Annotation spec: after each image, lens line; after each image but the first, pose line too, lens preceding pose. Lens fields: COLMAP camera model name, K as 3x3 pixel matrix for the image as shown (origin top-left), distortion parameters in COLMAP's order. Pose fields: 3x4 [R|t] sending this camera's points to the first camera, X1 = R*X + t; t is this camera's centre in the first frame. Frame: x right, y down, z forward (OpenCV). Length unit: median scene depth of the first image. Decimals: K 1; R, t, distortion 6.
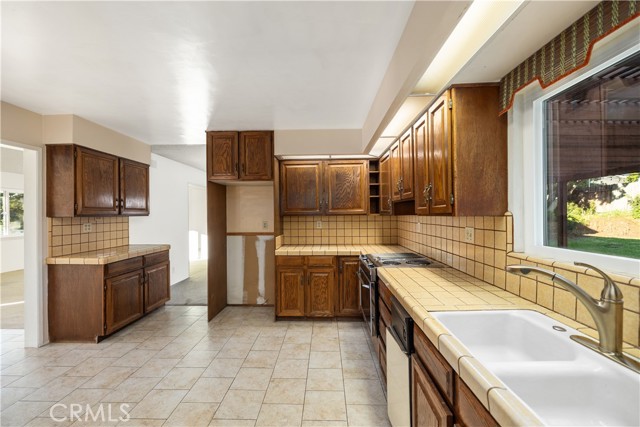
lens RADIAL K [[273.9, 0, 319.1], [0, 273.9, 216.9], [0, 0, 1]] dist [0.005396, 0.000389]
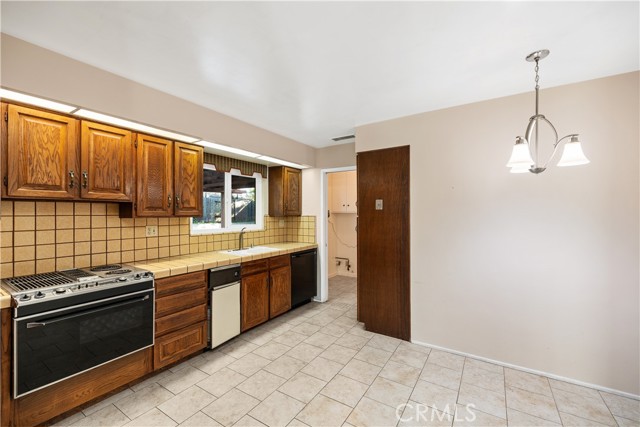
lens RADIAL K [[273.9, 0, 318.2], [0, 273.9, 213.0], [0, 0, 1]] dist [0.005396, 0.000389]
pose [[-0.860809, 0.011047, 0.508809, -0.645575], [0.010631, 0.999937, -0.003724, -0.010387], [-0.508817, 0.002203, -0.860872, 1.249446]]
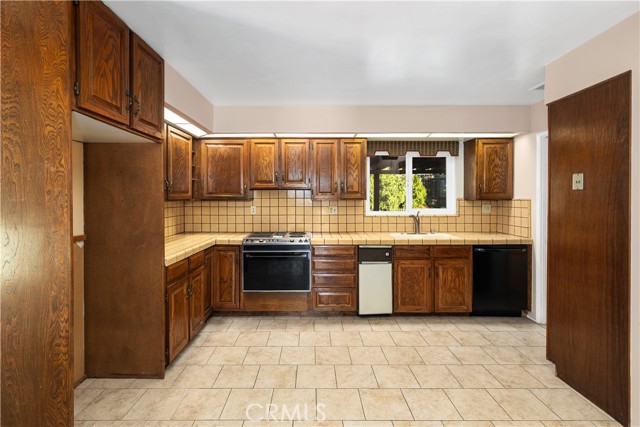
lens RADIAL K [[298.0, 0, 311.8], [0, 298.0, 198.7], [0, 0, 1]] dist [0.015960, -0.001106]
pose [[-0.039321, 0.004559, 0.999216, -1.021207], [0.006249, 0.999971, -0.004317, -0.004532], [-0.999207, 0.006074, -0.039349, 0.855161]]
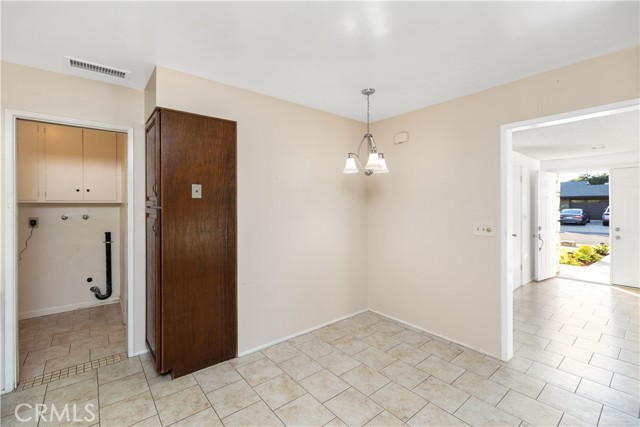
lens RADIAL K [[273.9, 0, 313.8], [0, 273.9, 209.8], [0, 0, 1]] dist [0.005396, 0.000389]
pose [[-0.755584, 0.012762, -0.654927, -0.023538], [0.003936, 0.999881, 0.014943, -0.002593], [0.655040, 0.008713, -0.755544, 0.990077]]
